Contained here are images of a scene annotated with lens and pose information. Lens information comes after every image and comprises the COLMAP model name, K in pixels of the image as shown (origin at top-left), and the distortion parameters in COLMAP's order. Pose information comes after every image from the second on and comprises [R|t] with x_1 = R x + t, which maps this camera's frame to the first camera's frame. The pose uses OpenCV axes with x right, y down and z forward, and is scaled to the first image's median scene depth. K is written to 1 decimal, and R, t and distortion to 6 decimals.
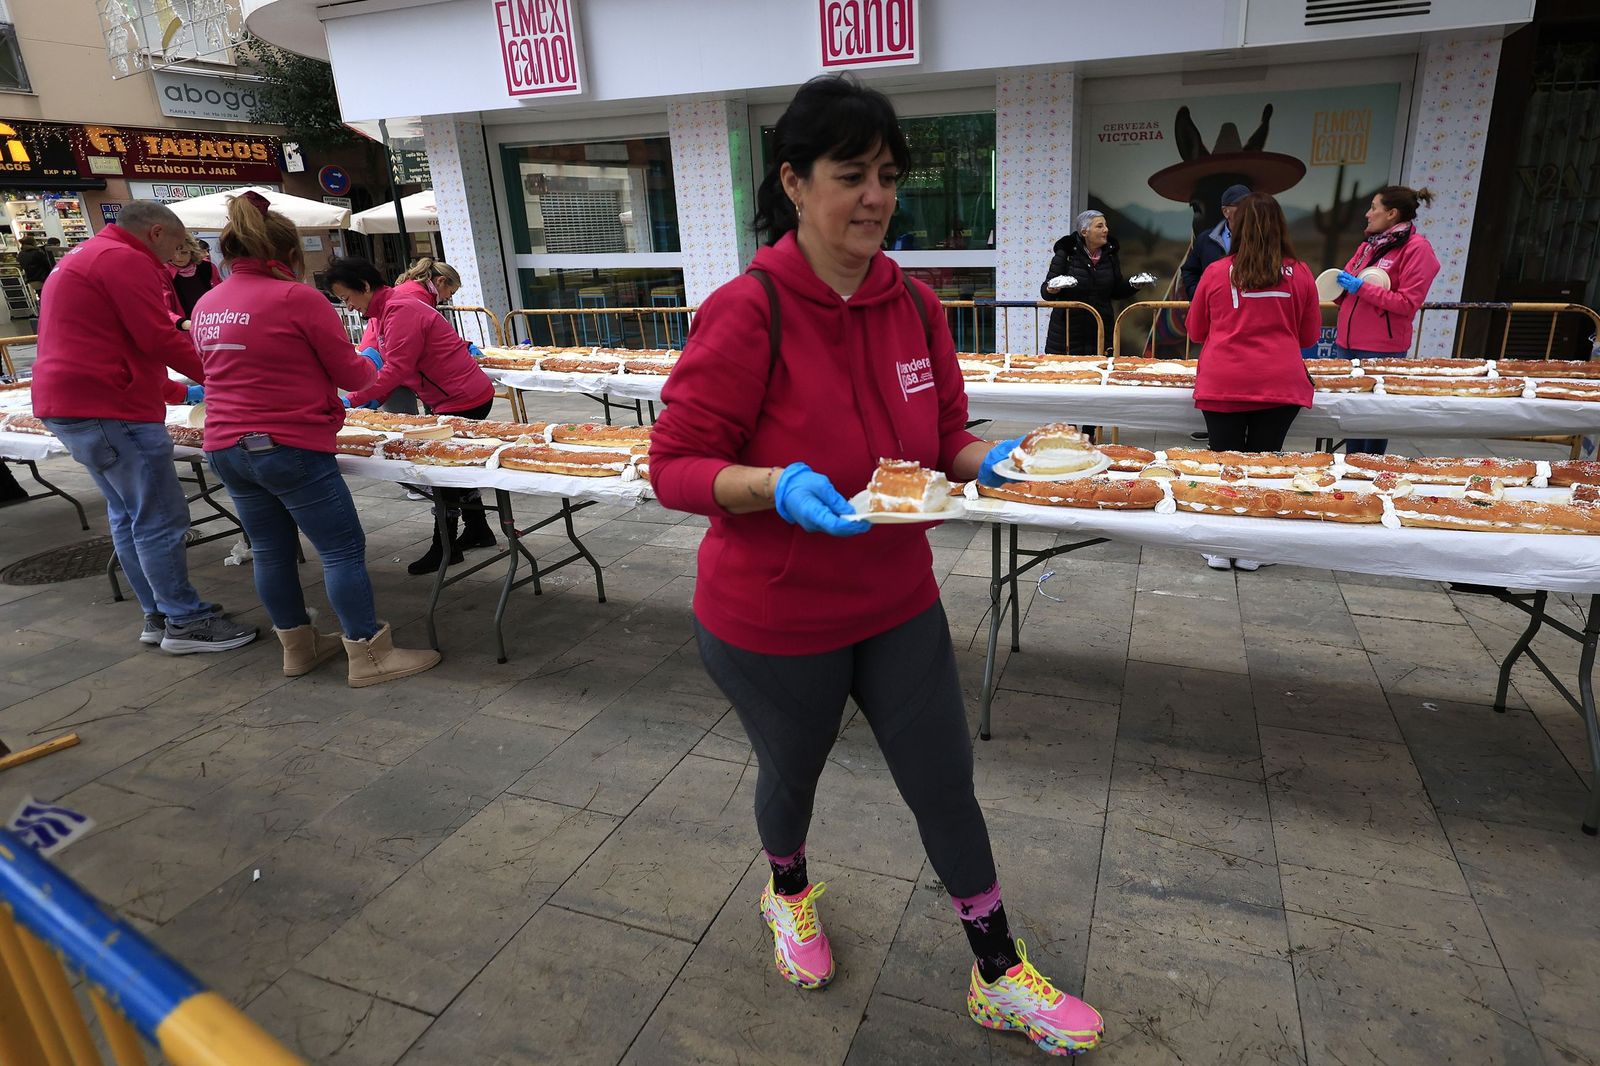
lens RADIAL K [[845.4, 0, 891.9], [0, 845.4, 475.3], [0, 0, 1]] dist [-0.001170, -0.000103]
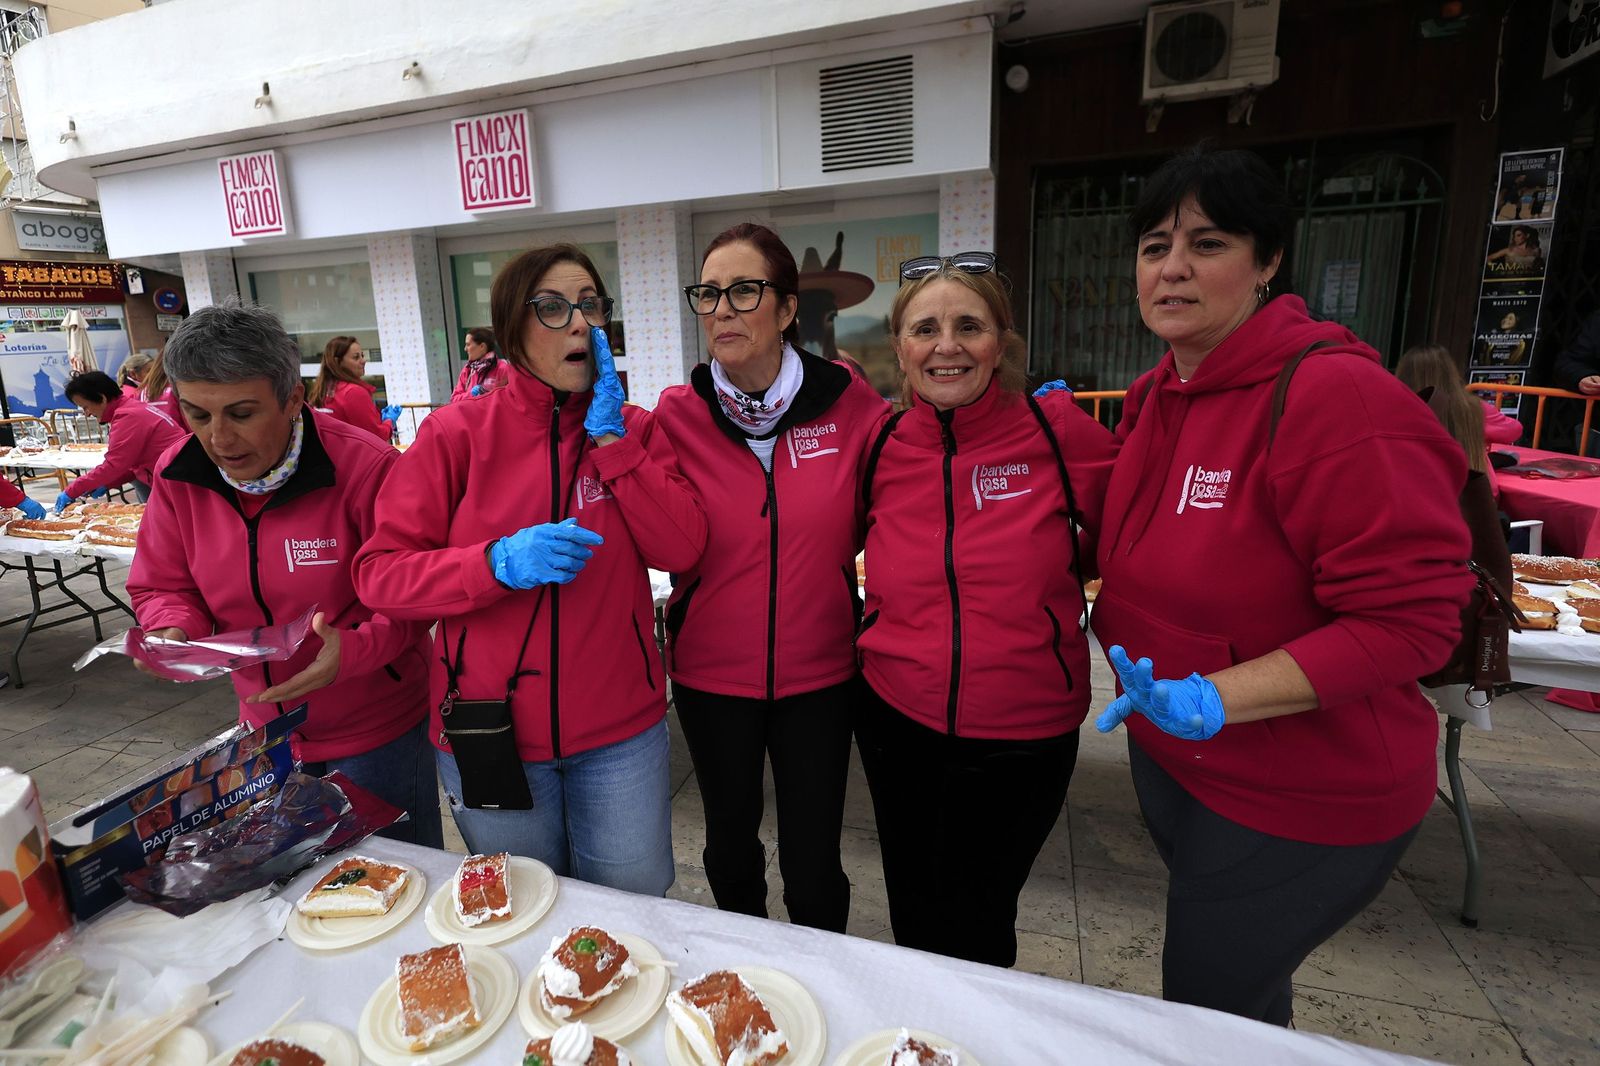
lens RADIAL K [[818.0, 0, 722.7], [0, 818.0, 499.0], [0, 0, 1]] dist [-0.002784, 0.001306]
pose [[0.999237, -0.010302, -0.037680, 0.291396], [0.007339, 0.996930, -0.077950, 0.017513], [0.038367, 0.077614, 0.996245, -0.101746]]
